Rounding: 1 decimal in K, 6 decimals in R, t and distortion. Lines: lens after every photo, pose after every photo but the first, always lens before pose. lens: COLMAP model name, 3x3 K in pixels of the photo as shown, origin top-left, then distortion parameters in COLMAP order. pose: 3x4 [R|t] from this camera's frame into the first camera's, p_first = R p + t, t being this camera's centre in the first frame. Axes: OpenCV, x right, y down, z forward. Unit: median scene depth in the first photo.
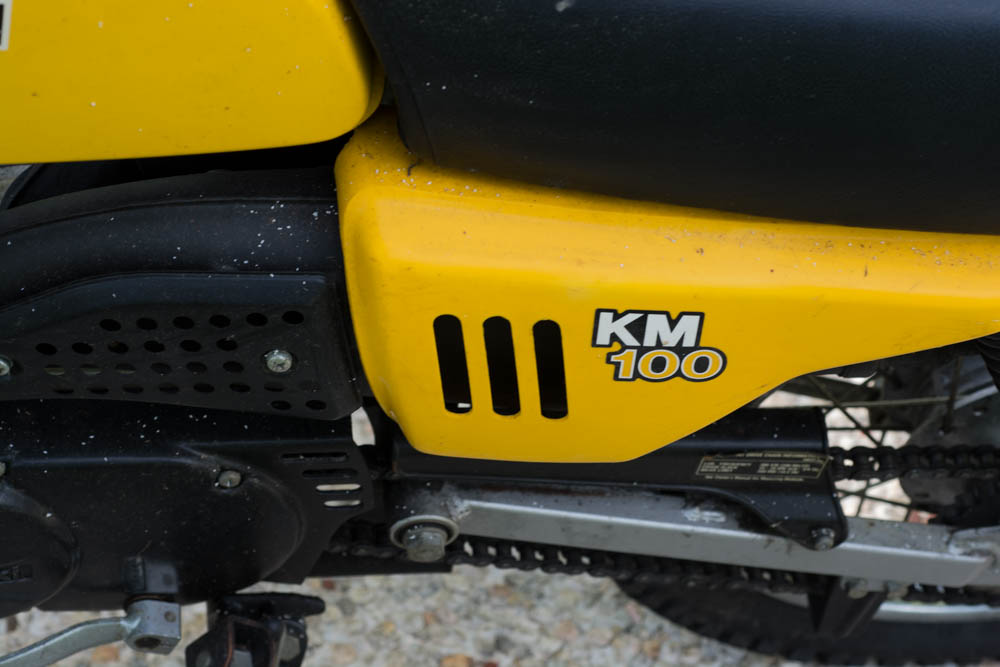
lens RADIAL K [[2791.7, 0, 500.0], [0, 2791.7, 333.5], [0, 0, 1]] dist [0.047274, -0.073083]
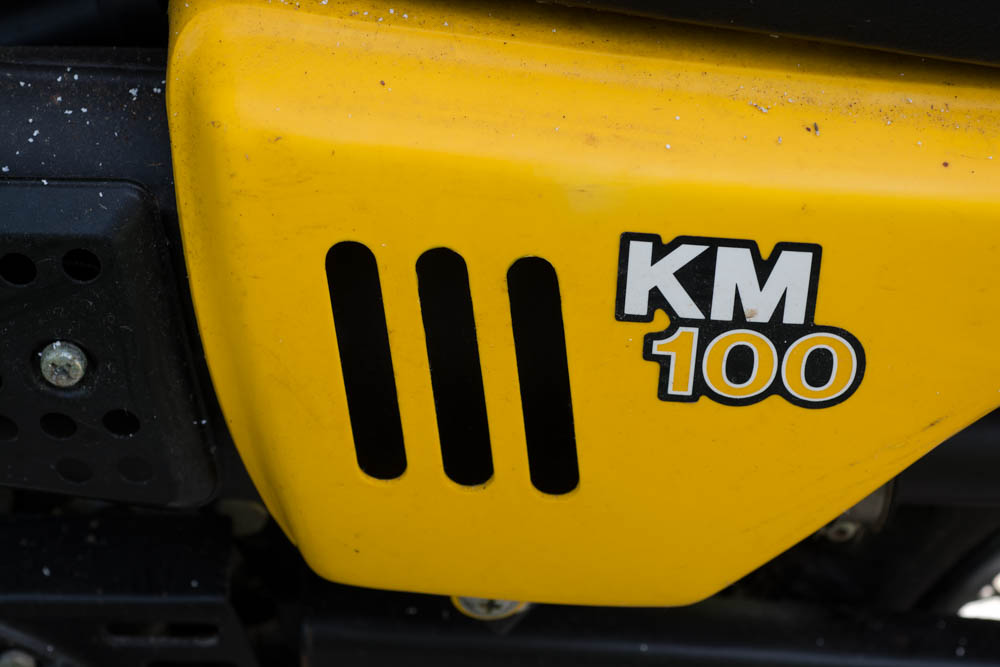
lens RADIAL K [[2791.7, 0, 500.0], [0, 2791.7, 333.5], [0, 0, 1]] dist [0.047274, -0.073083]
pose [[0.997695, 0.012139, -0.066761, 0.046759], [-0.030246, 0.960277, -0.277405, 0.159941], [0.060741, 0.278785, 0.958431, 0.474420]]
